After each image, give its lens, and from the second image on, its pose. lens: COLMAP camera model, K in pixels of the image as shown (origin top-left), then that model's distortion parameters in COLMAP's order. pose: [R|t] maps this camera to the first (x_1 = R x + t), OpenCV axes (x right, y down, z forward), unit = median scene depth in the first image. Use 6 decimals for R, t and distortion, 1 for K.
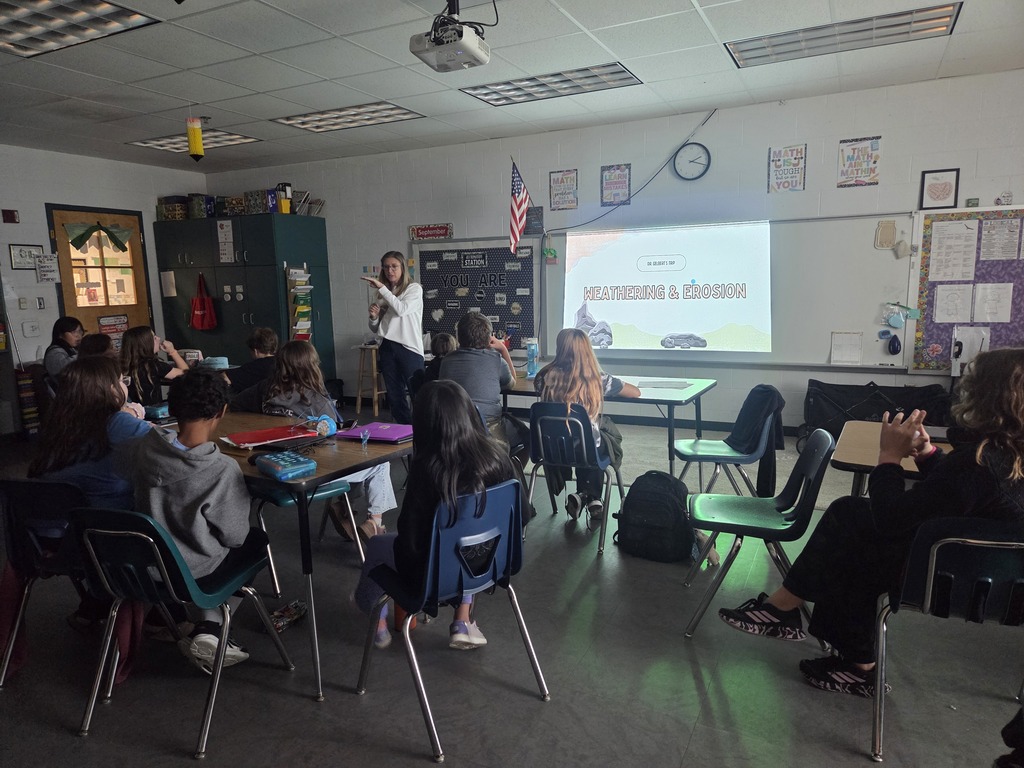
lens RADIAL K [[687.1, 0, 512.0], [0, 687.1, 384.0], [0, 0, 1]] dist [0.104709, -0.091098]
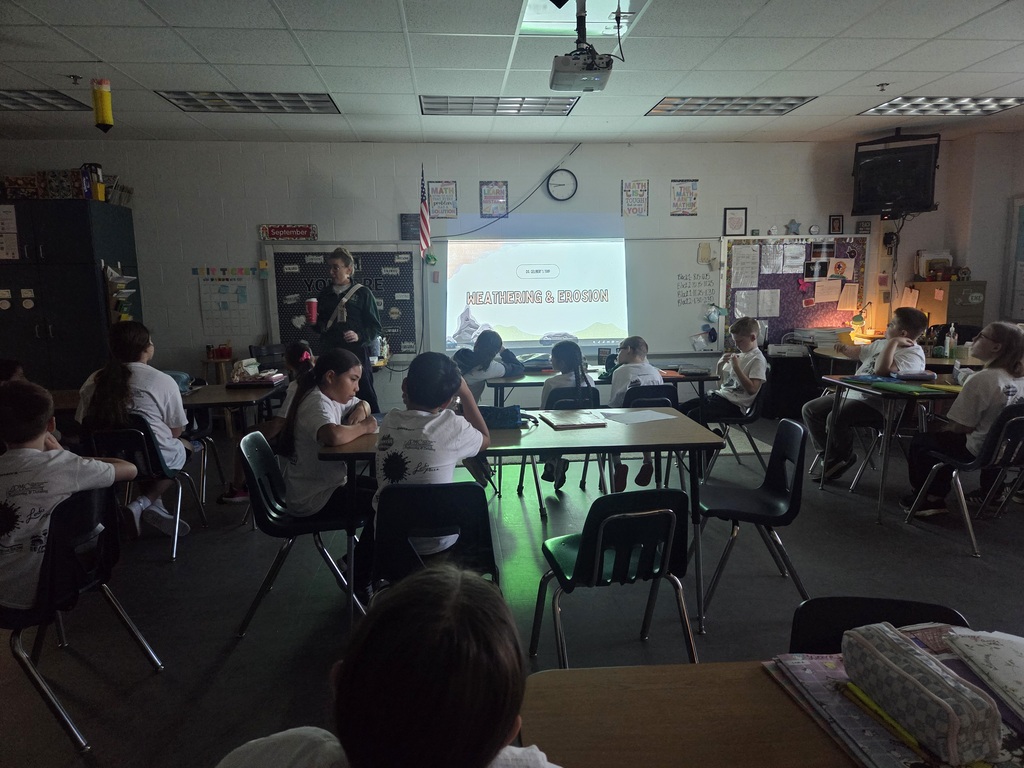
lens RADIAL K [[687.1, 0, 512.0], [0, 687.1, 384.0], [0, 0, 1]] dist [0.104709, -0.091098]
pose [[0.848337, -0.066623, 0.525248, -0.420936], [0.077032, 0.997027, 0.002049, 0.004418], [-0.523823, 0.038723, 0.850946, 0.065291]]
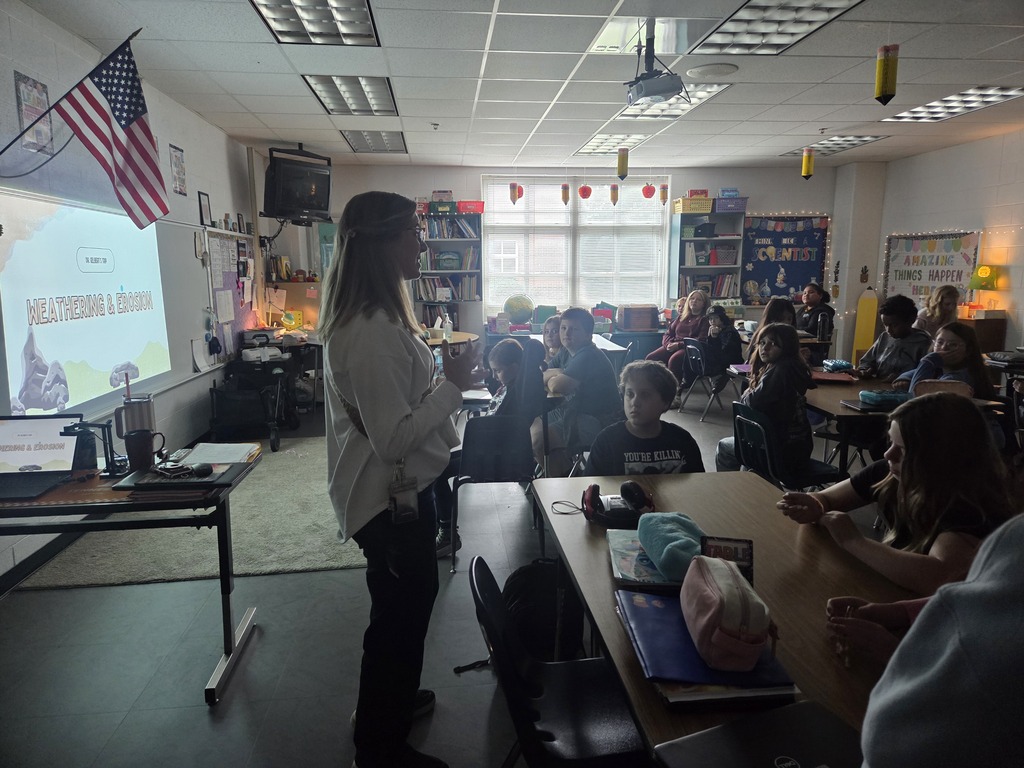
lens RADIAL K [[687.1, 0, 512.0], [0, 687.1, 384.0], [0, 0, 1]] dist [0.104709, -0.091098]
pose [[-0.539567, -0.110610, 0.834645, -0.555460], [0.149420, 0.963016, 0.224217, -0.150443], [-0.828578, 0.245693, -0.503085, 1.020422]]
